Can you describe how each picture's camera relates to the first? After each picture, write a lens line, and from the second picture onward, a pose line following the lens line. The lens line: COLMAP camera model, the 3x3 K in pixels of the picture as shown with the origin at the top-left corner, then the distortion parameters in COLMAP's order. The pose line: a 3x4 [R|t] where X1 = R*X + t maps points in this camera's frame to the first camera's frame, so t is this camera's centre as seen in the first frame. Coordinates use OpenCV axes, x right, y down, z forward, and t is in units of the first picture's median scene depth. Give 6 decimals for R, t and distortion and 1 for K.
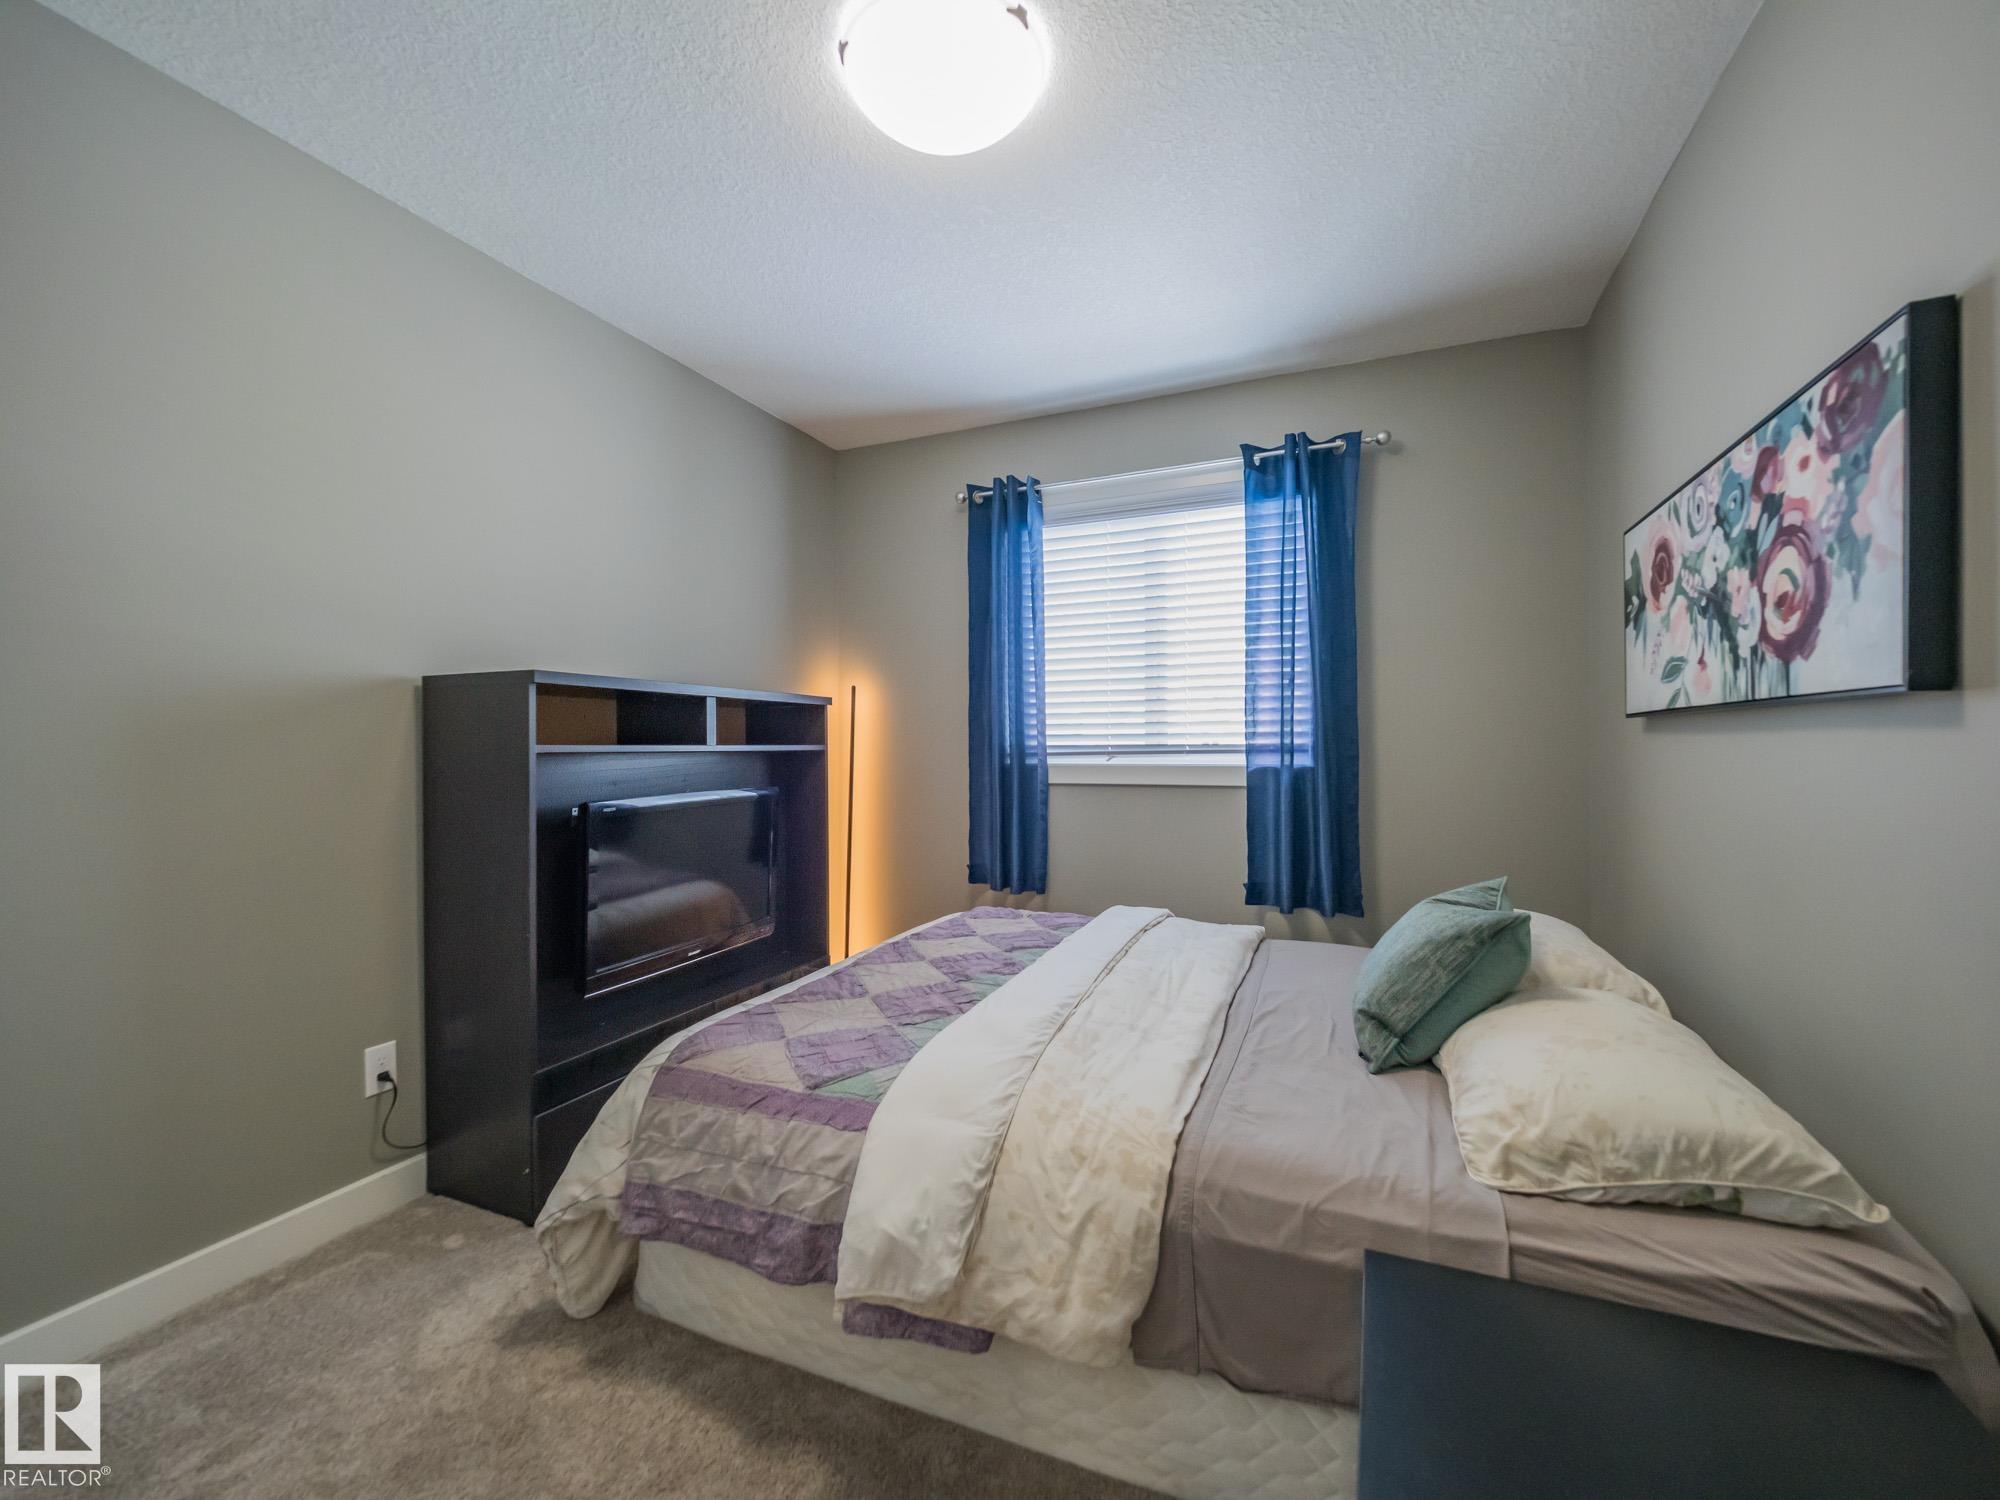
lens RADIAL K [[847.1, 0, 990.9], [0, 847.1, 738.3], [0, 0, 1]] dist [-0.005631, -0.000538]
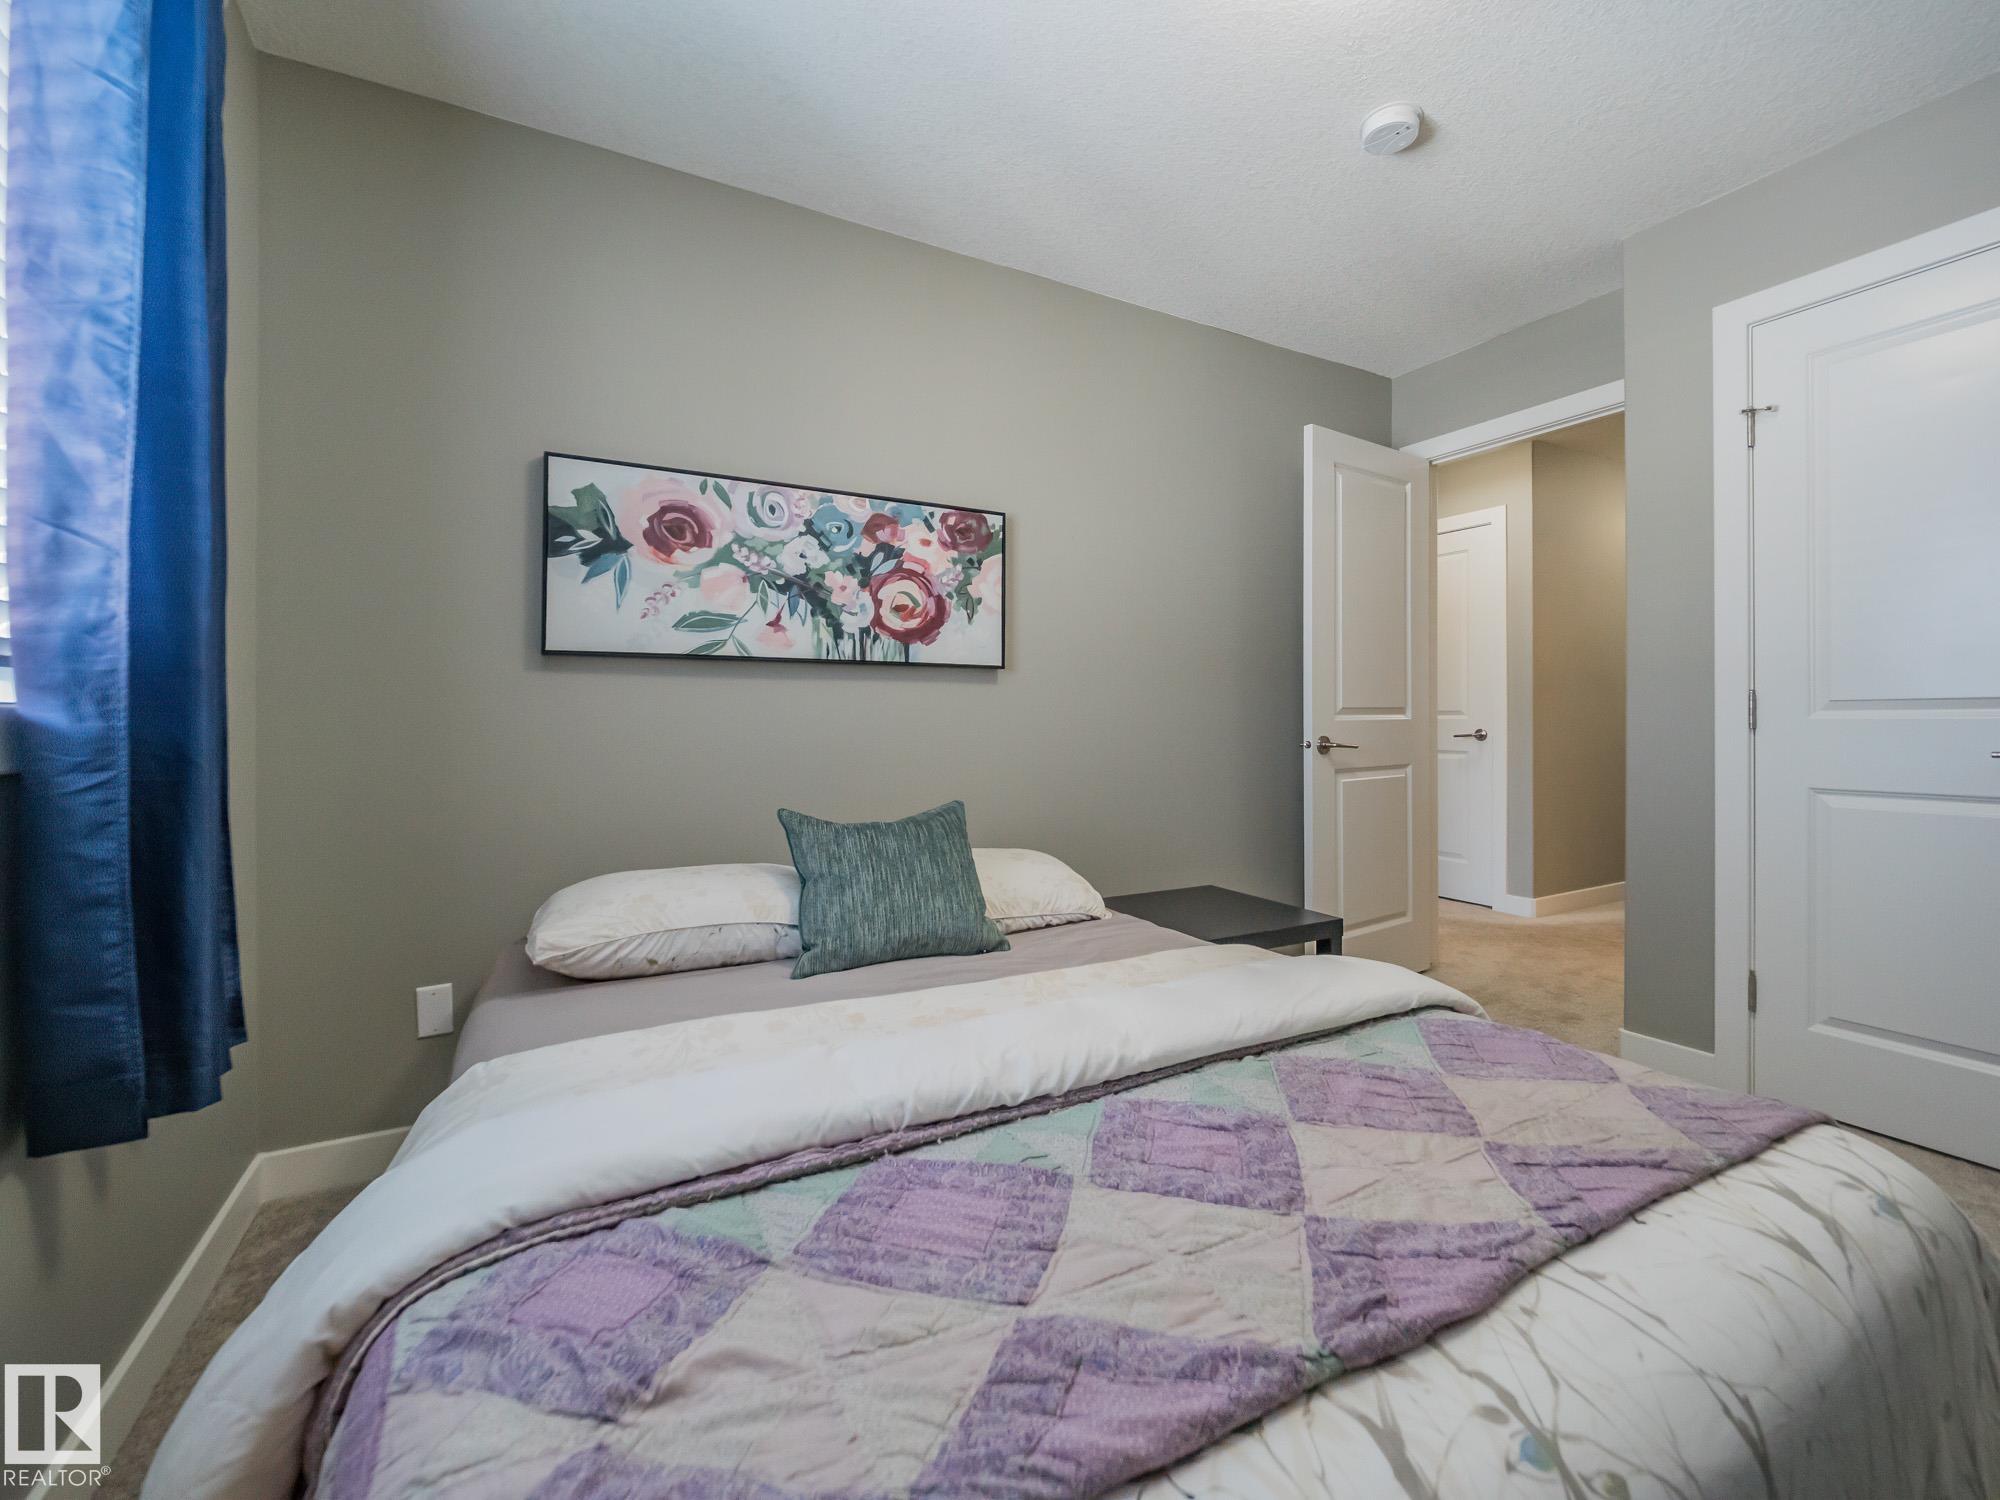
lens RADIAL K [[847.1, 0, 990.9], [0, 847.1, 738.3], [0, 0, 1]] dist [-0.005631, -0.000538]
pose [[-0.787141, 0.002000, 0.616770, -0.308692], [0.003096, 0.999995, 0.000707, 0.107828], [-0.616766, 0.002466, -0.787143, 2.210467]]
